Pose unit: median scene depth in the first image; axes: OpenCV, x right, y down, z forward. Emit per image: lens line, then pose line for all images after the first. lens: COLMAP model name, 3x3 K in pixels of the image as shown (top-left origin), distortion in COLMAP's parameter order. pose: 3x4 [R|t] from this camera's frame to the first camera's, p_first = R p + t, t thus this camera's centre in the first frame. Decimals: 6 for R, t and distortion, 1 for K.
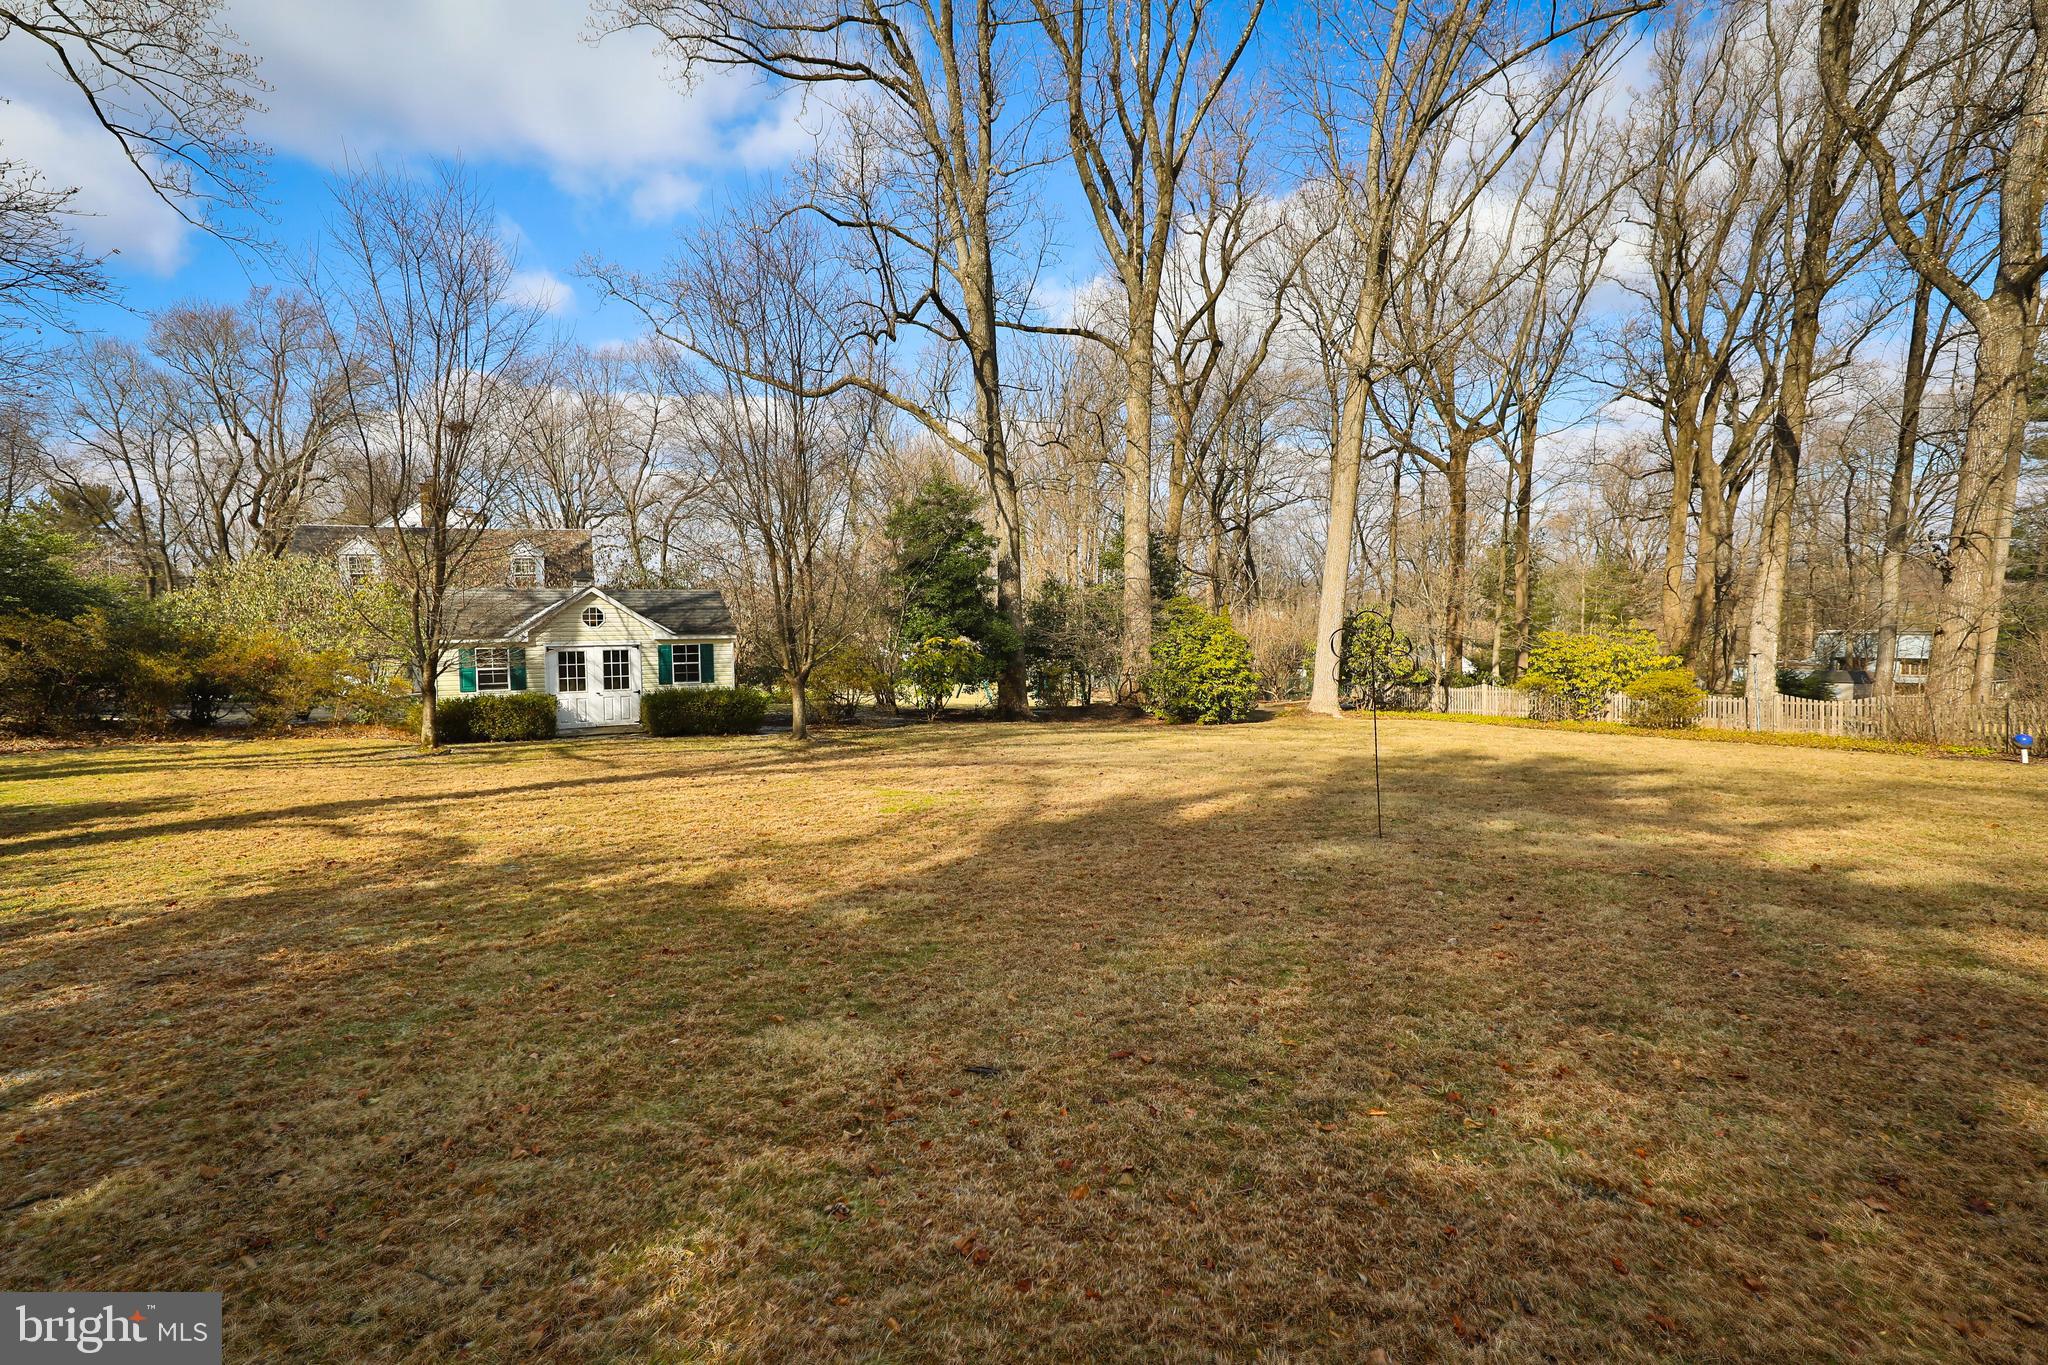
lens RADIAL K [[967.0, 0, 1024.0], [0, 967.0, 682.5], [0, 0, 1]] dist [-0.001628, -0.000226]
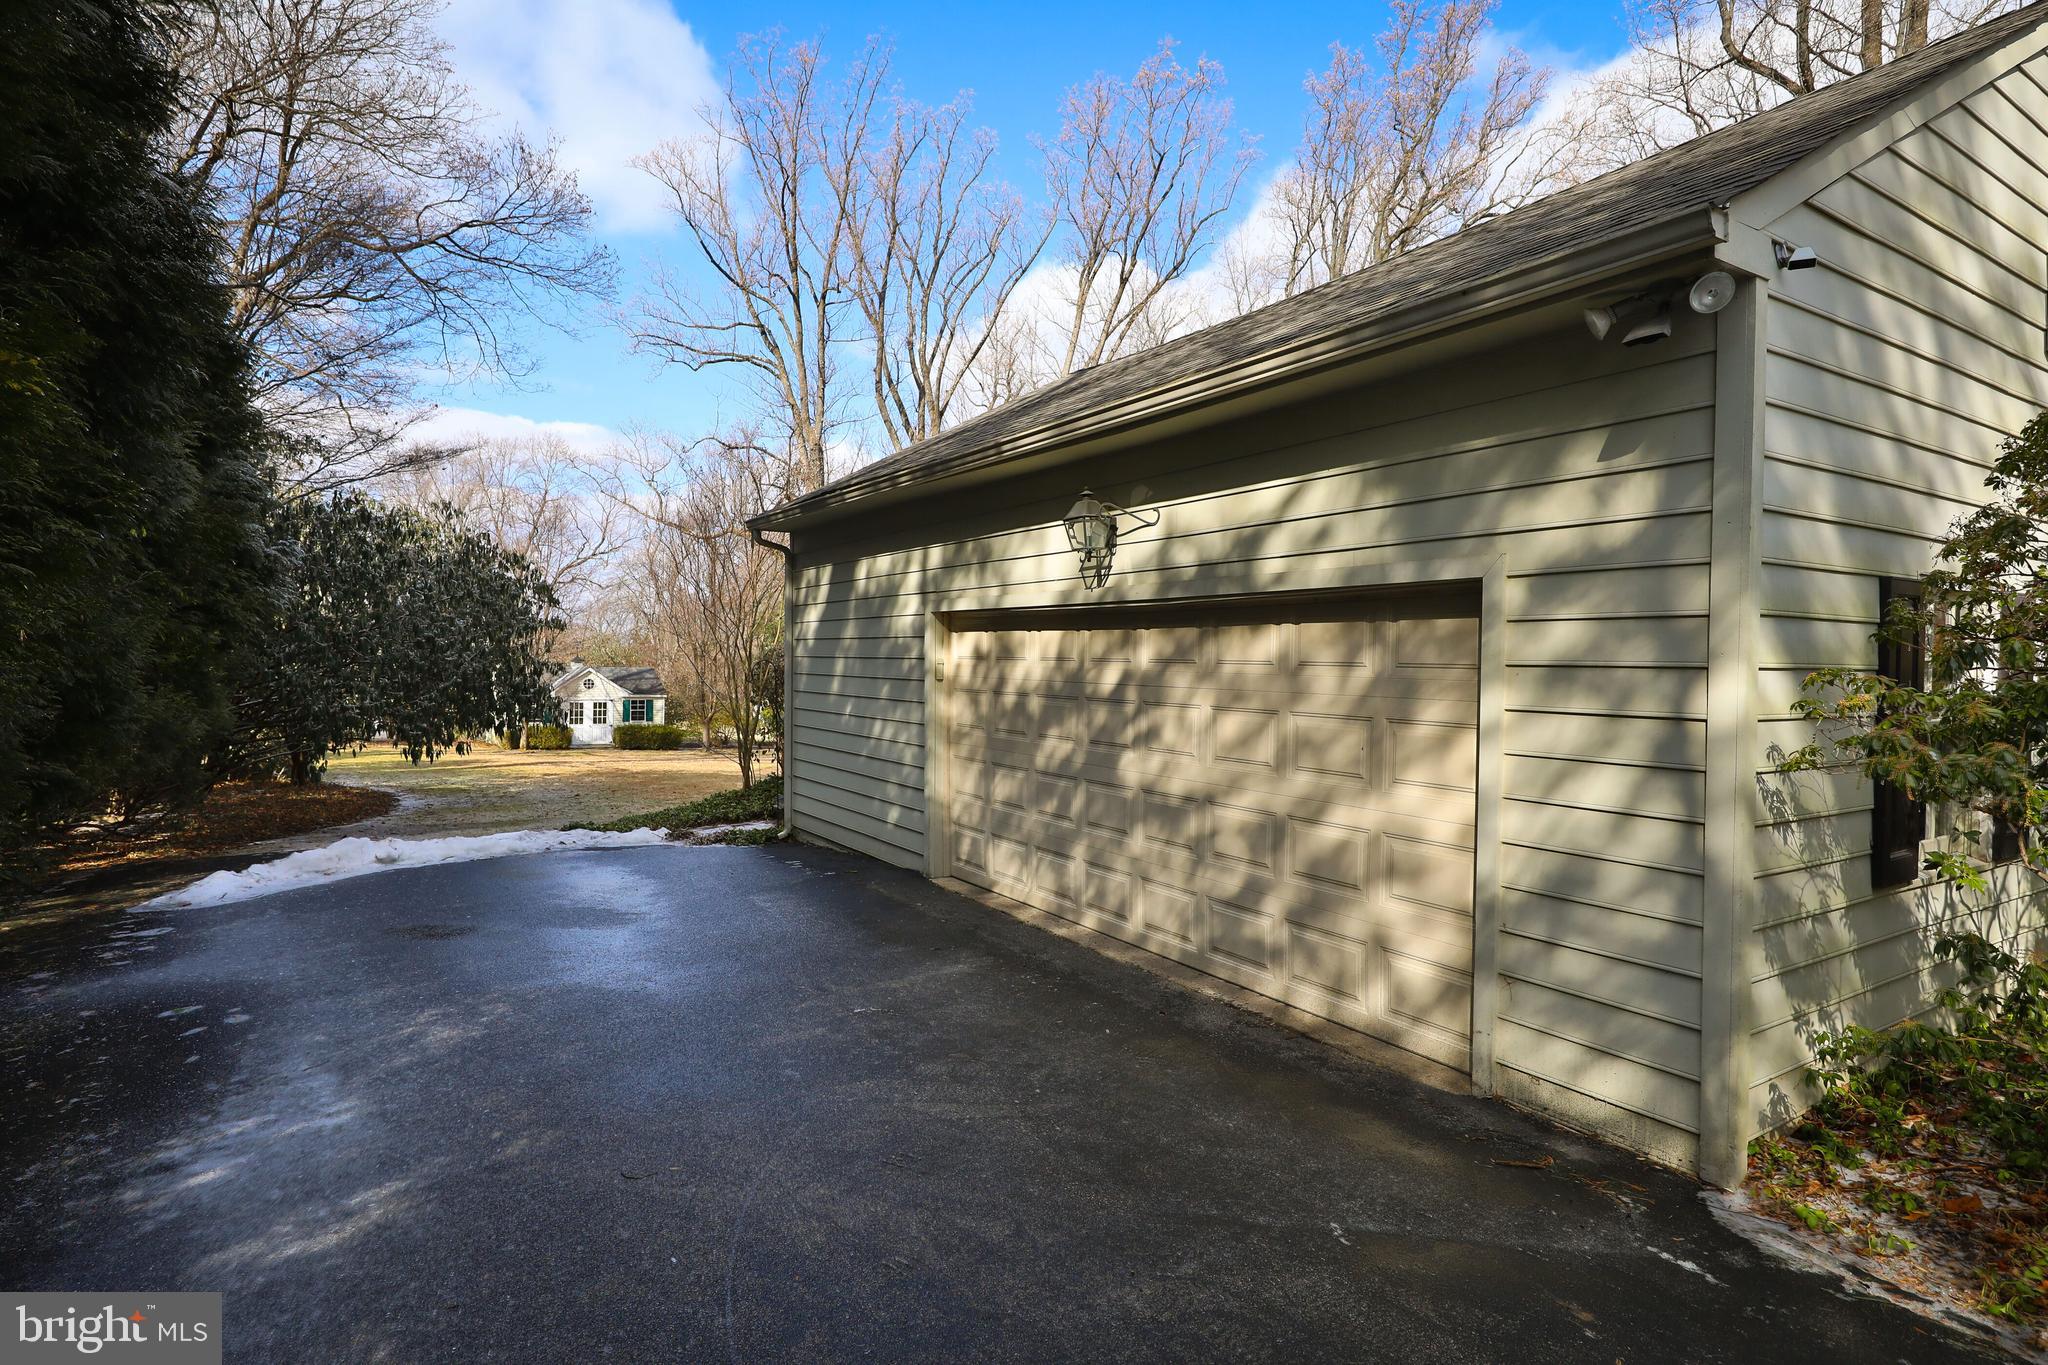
lens RADIAL K [[1080.6, 0, 1050.1], [0, 1080.6, 651.3], [0, 0, 1]] dist [-0.001030, -0.000237]
pose [[0.988017, 0.028804, 0.151631, 0.105205], [-0.017700, 0.997095, -0.074081, 0.006453], [-0.153324, 0.070510, 0.985657, -1.146252]]
